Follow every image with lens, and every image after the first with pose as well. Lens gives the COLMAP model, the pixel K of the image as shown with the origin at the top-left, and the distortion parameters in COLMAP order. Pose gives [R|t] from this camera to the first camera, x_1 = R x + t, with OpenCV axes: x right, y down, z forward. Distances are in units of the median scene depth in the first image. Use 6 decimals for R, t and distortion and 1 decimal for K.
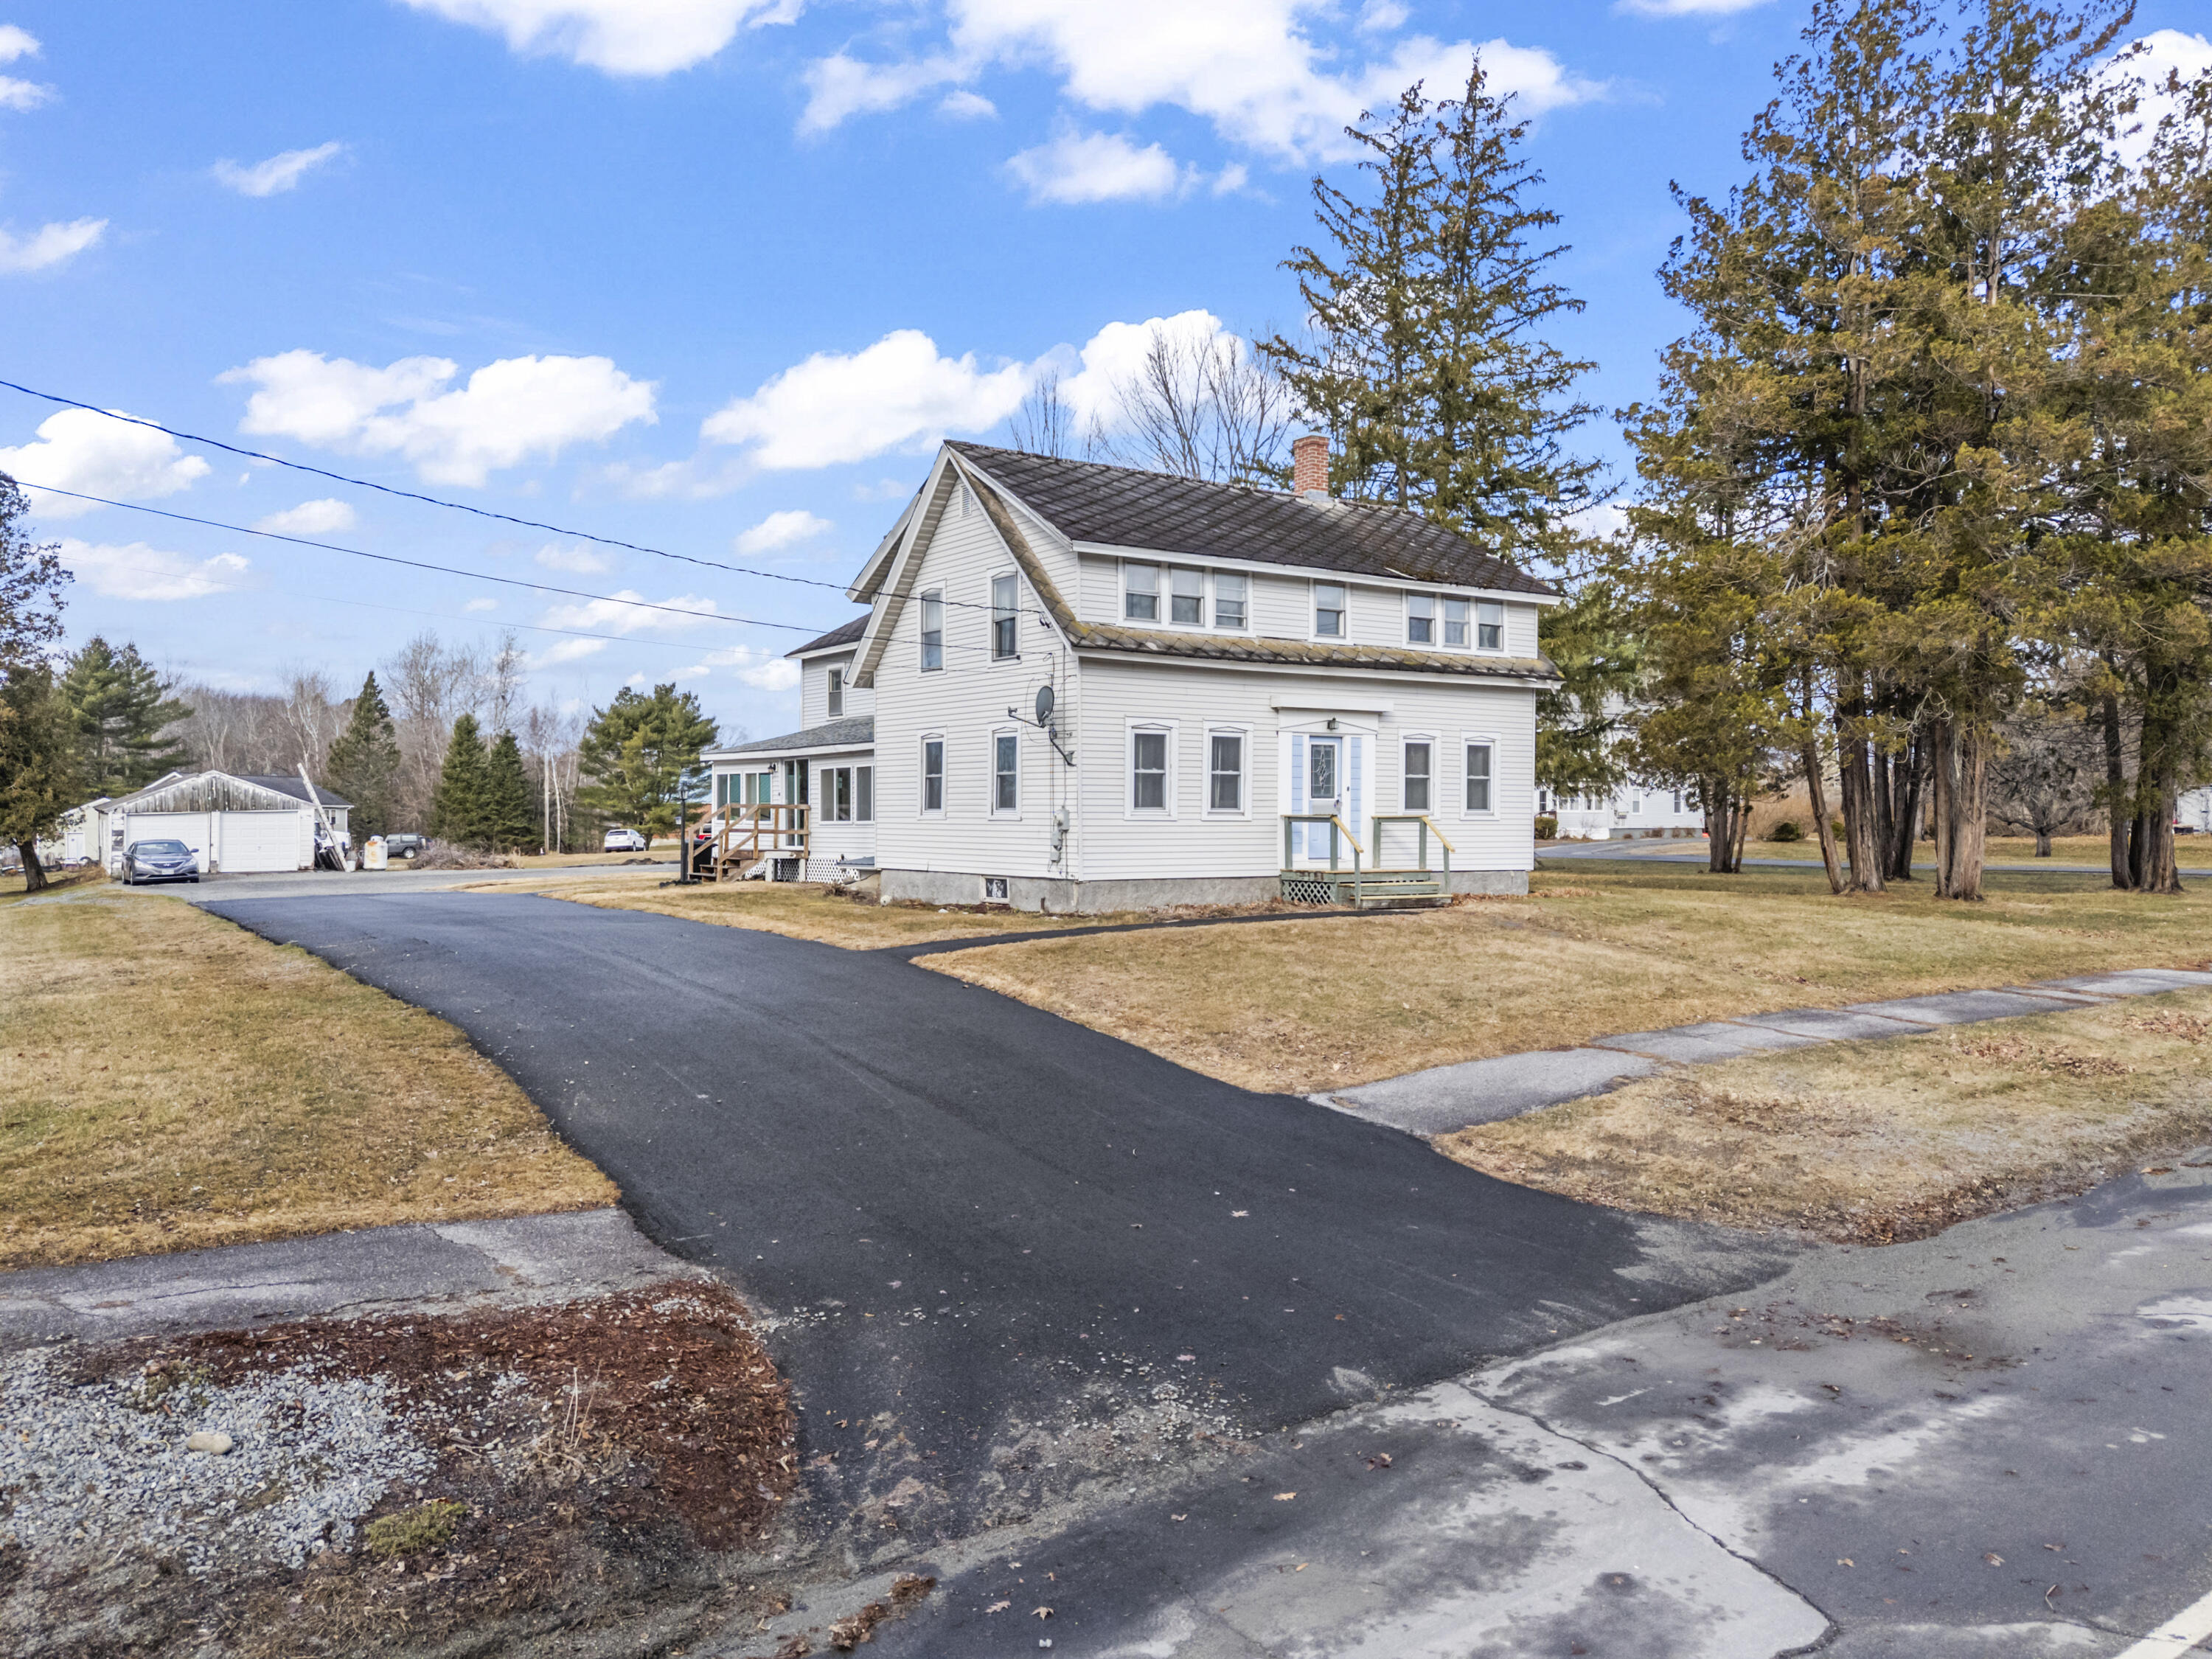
lens RADIAL K [[1604.2, 0, 1100.7], [0, 1604.2, 831.0], [0, 0, 1]] dist [0.083961, -0.071766]
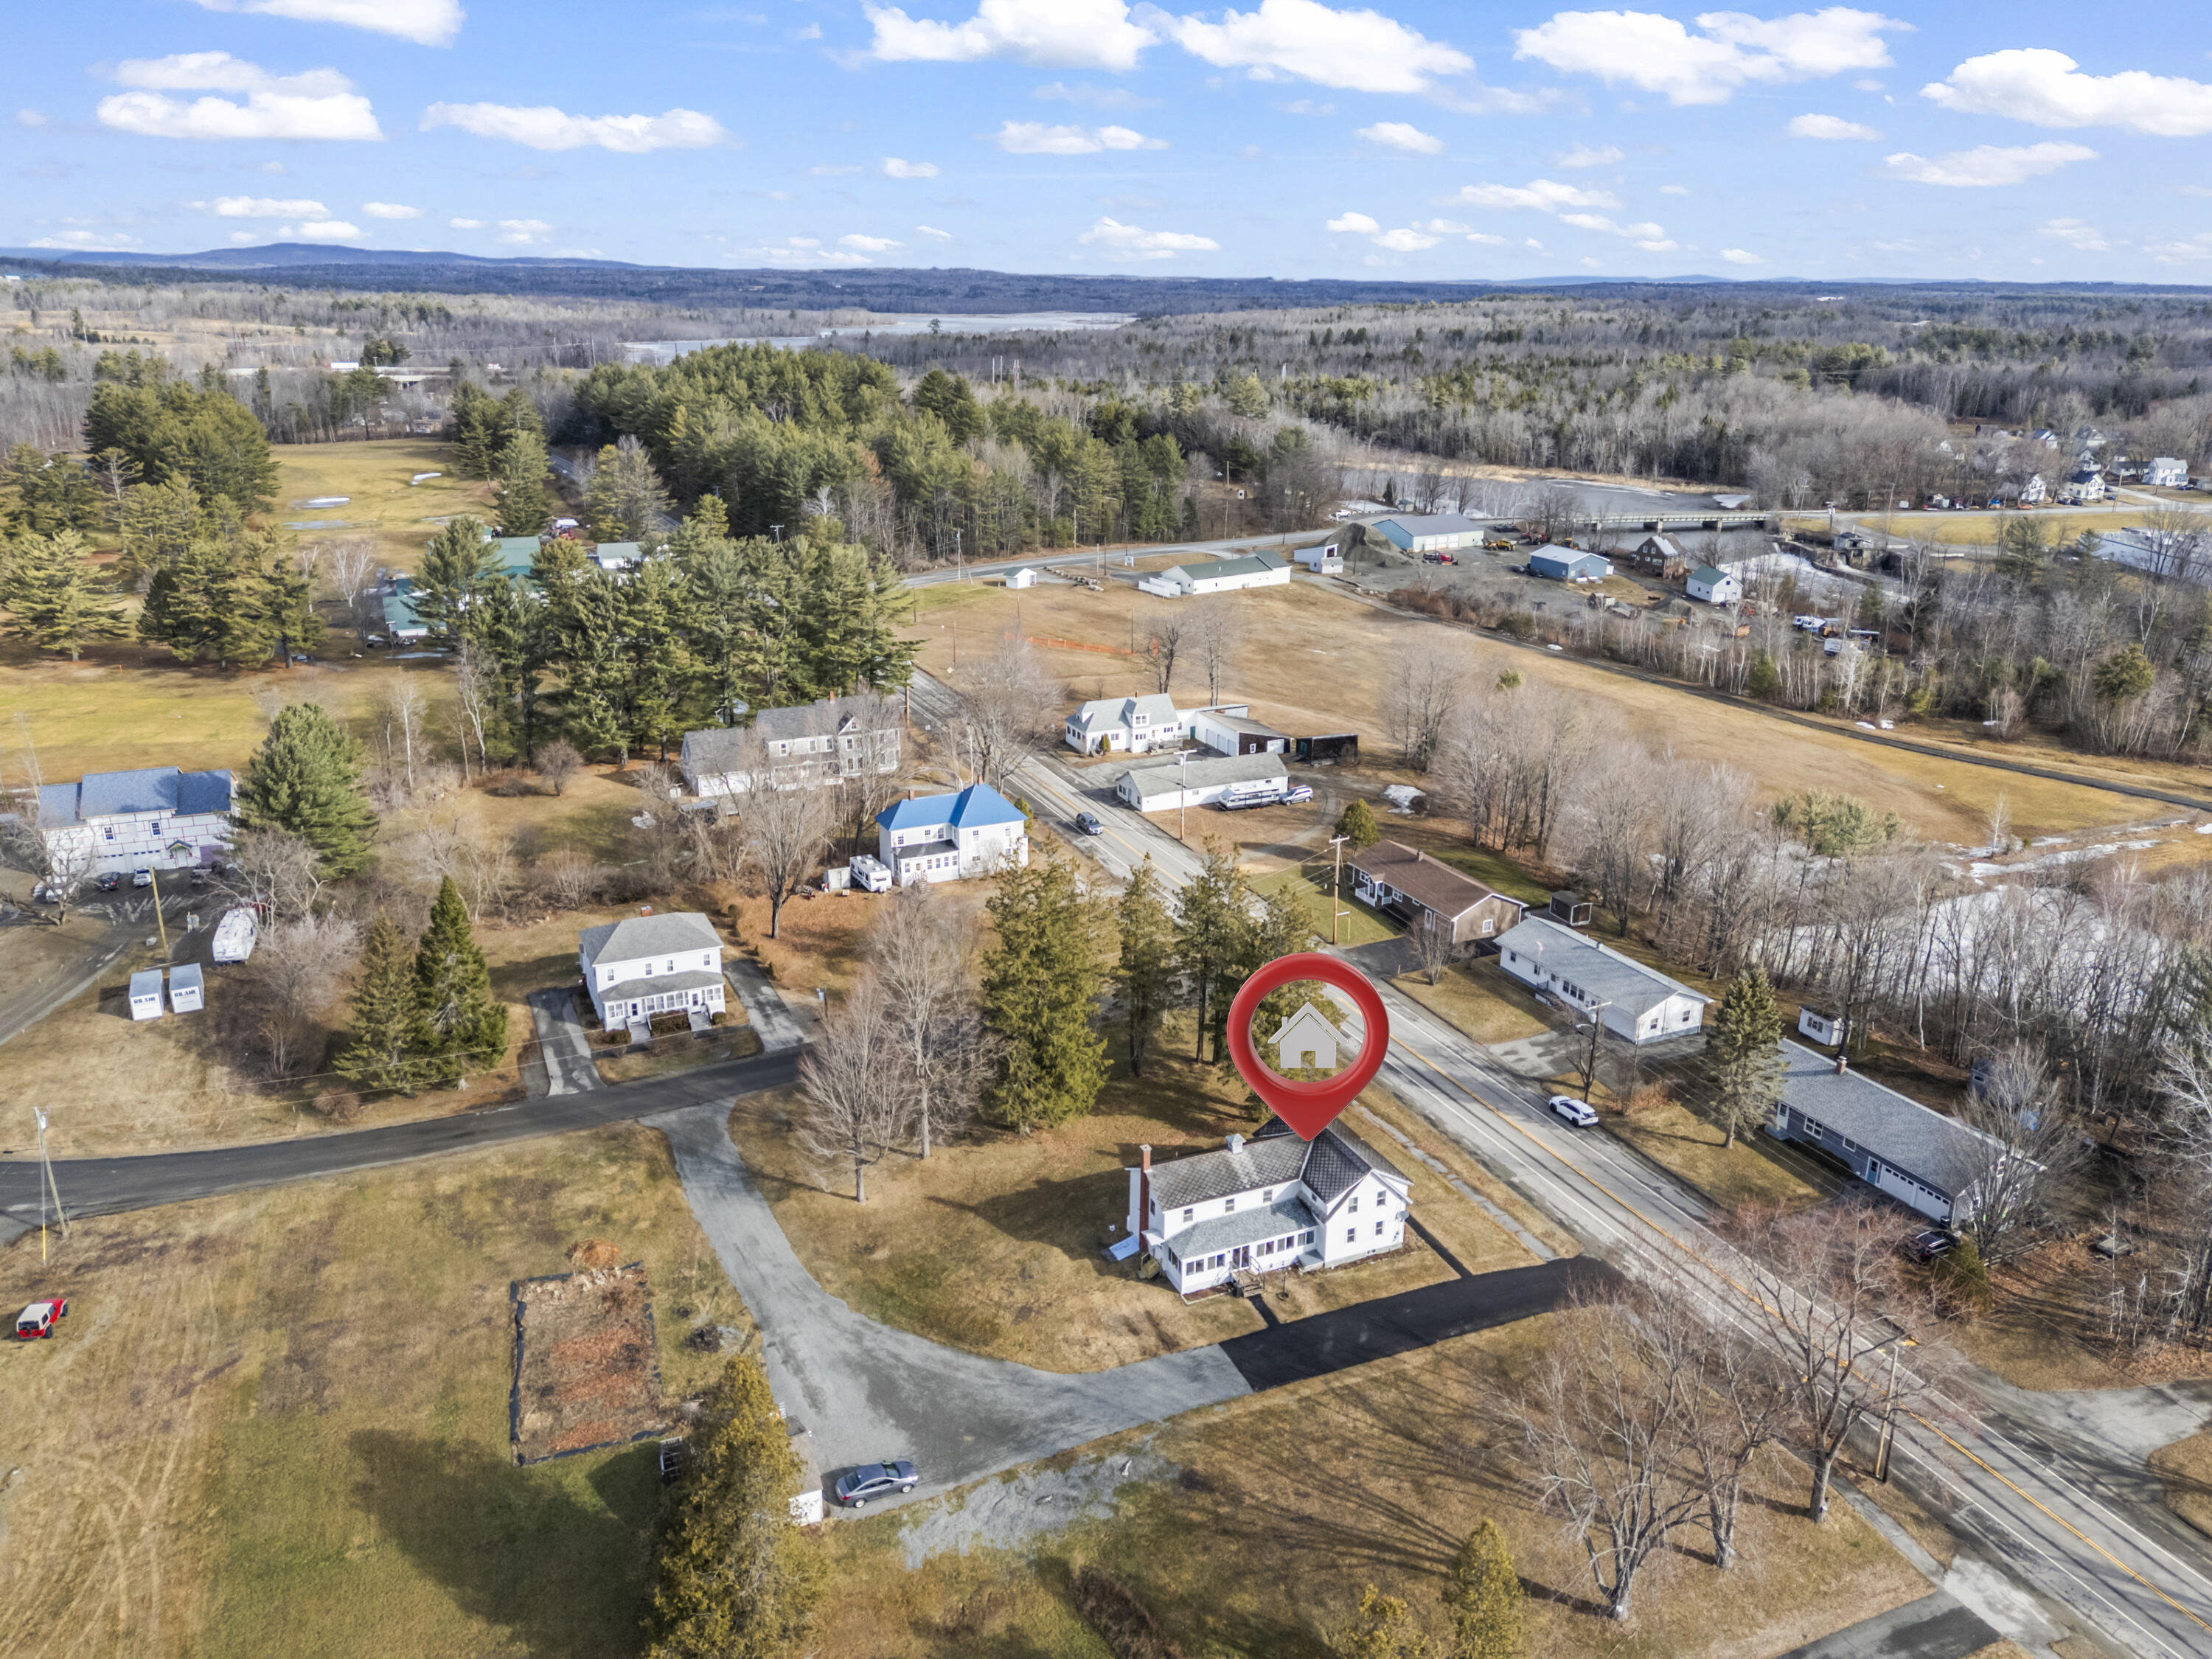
lens RADIAL K [[1604.2, 0, 1100.7], [0, 1604.2, 831.0], [0, 0, 1]] dist [0.083961, -0.071766]
pose [[0.189645, -0.322054, 0.927532, -3.051615], [-0.000113, 0.944668, 0.328028, -1.939539], [-0.981853, -0.062314, 0.179115, 0.760525]]
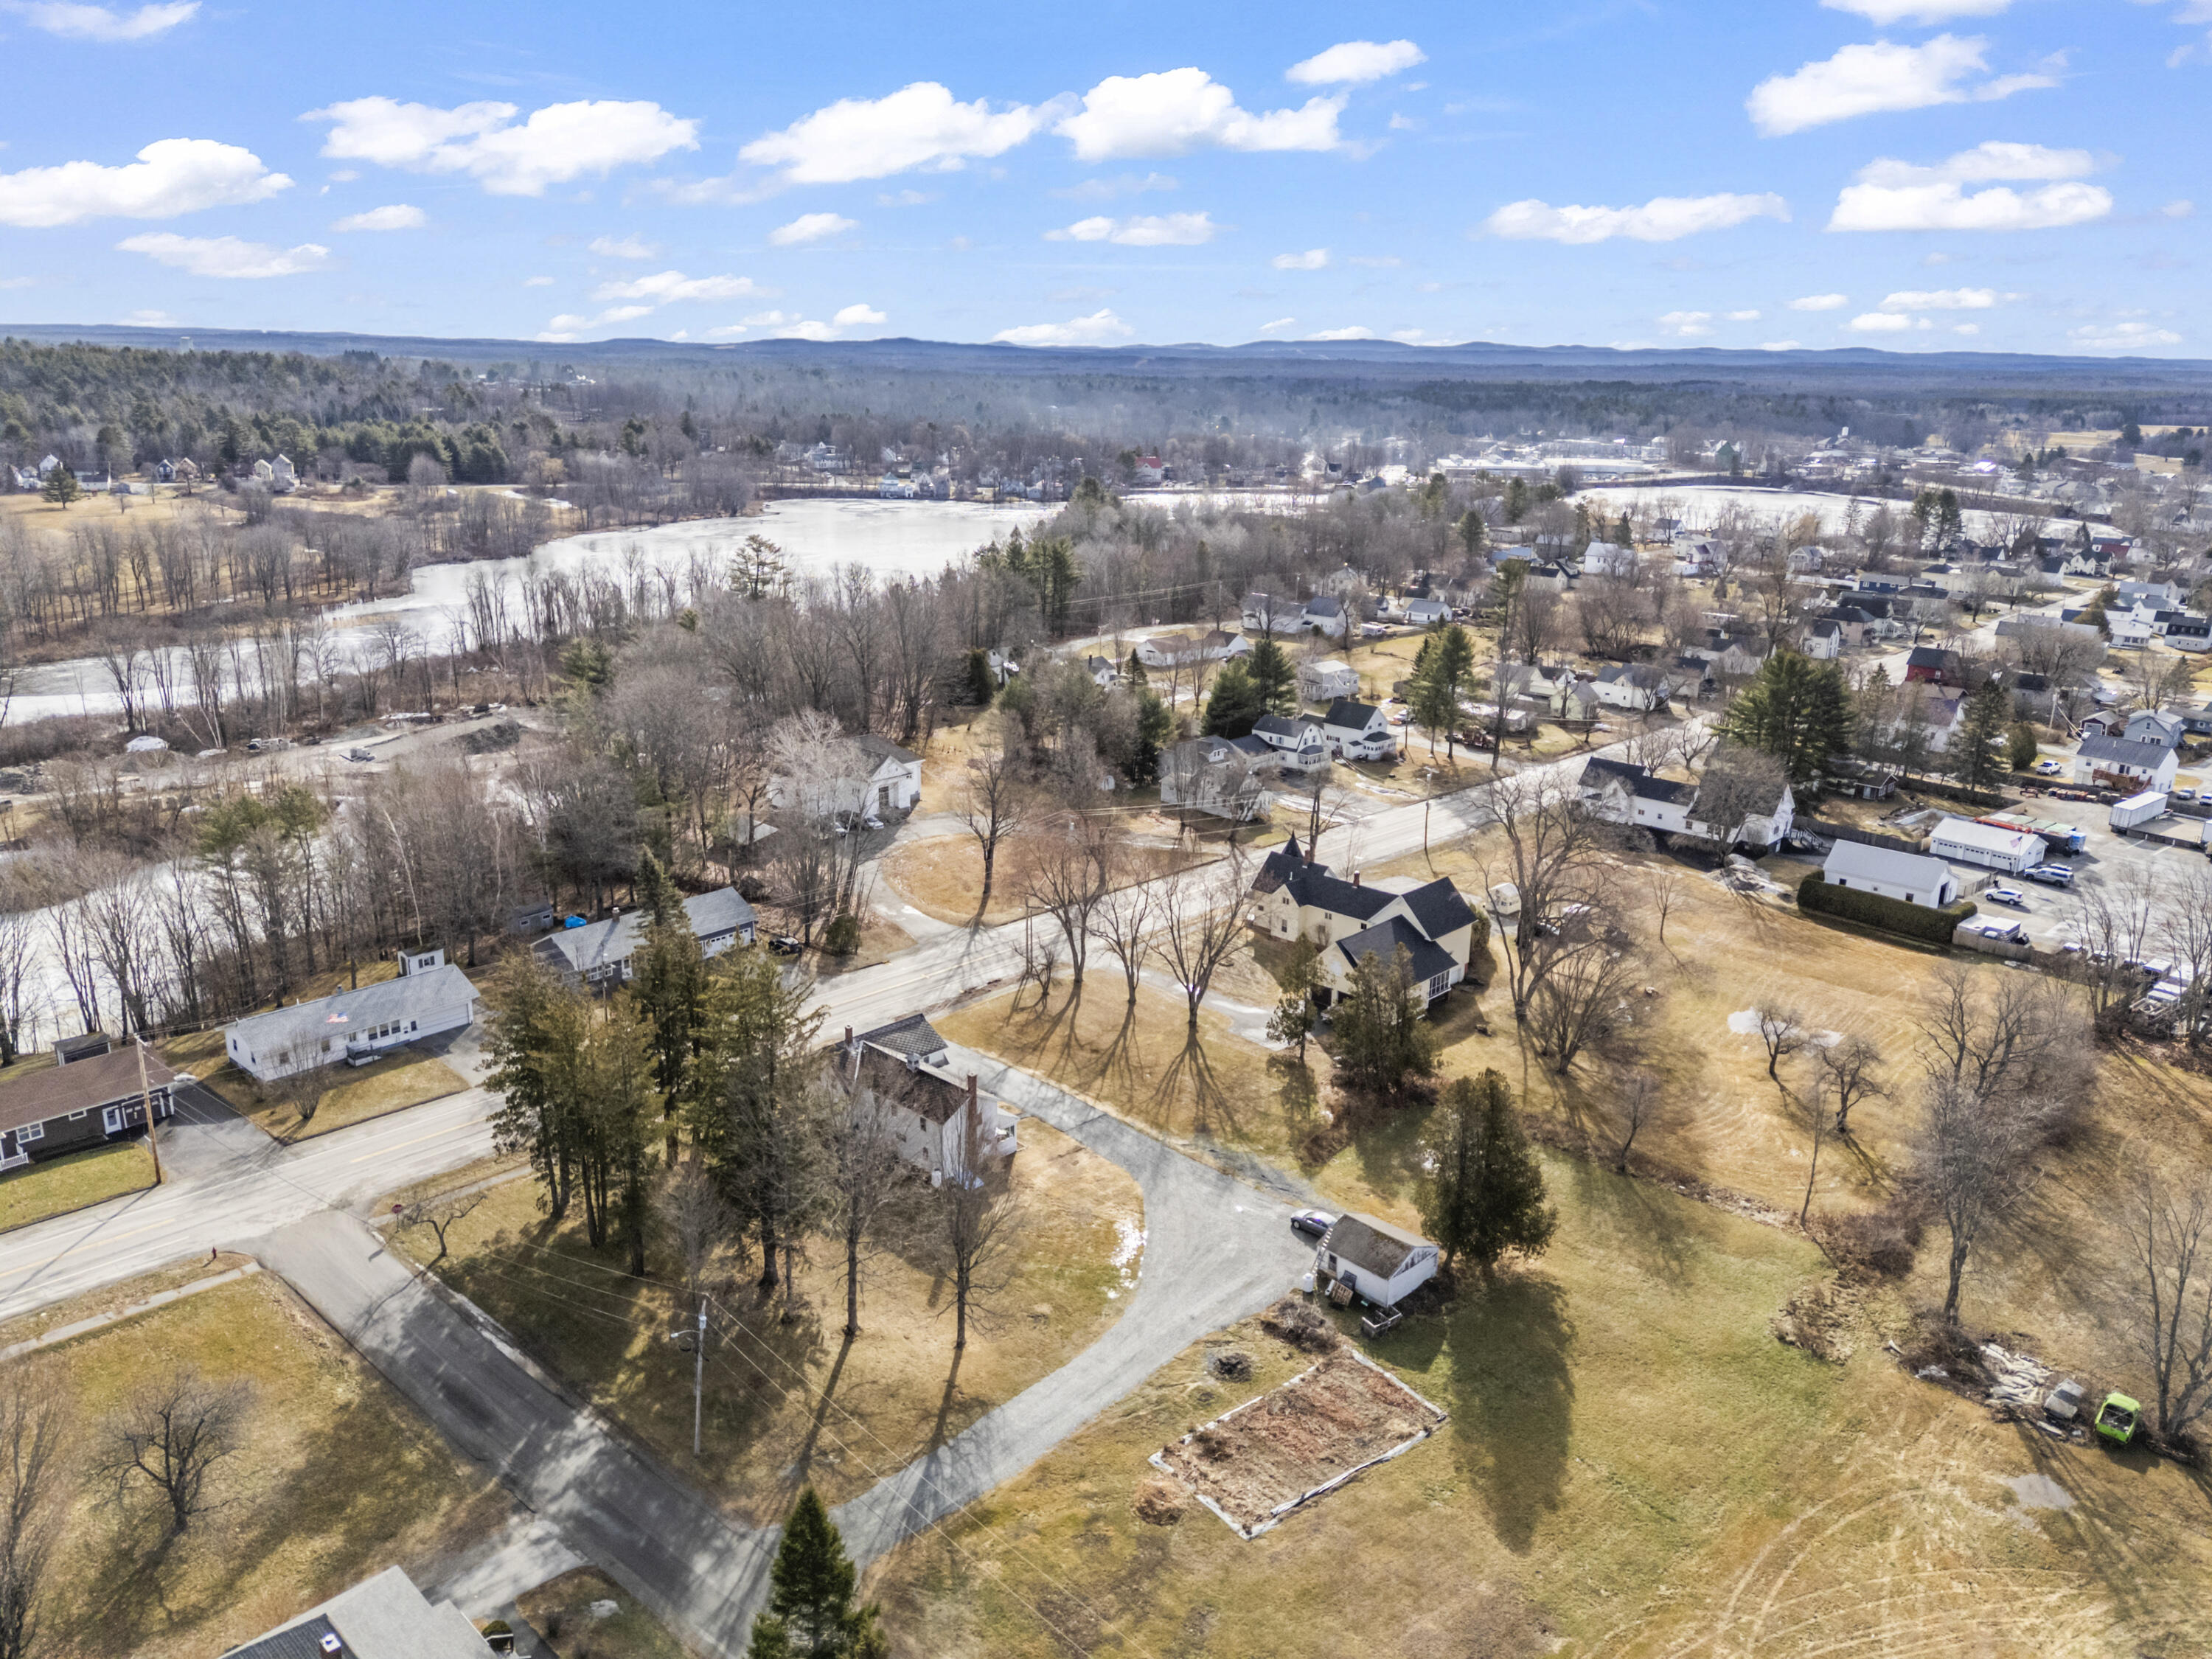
lens RADIAL K [[1604.2, 0, 1100.7], [0, 1604.2, 831.0], [0, 0, 1]] dist [0.083961, -0.071766]
pose [[-0.982152, 0.031019, -0.185515, 0.227689], [-0.024924, 0.956148, 0.291823, -1.864015], [0.186431, 0.291238, -0.938309, 4.620588]]
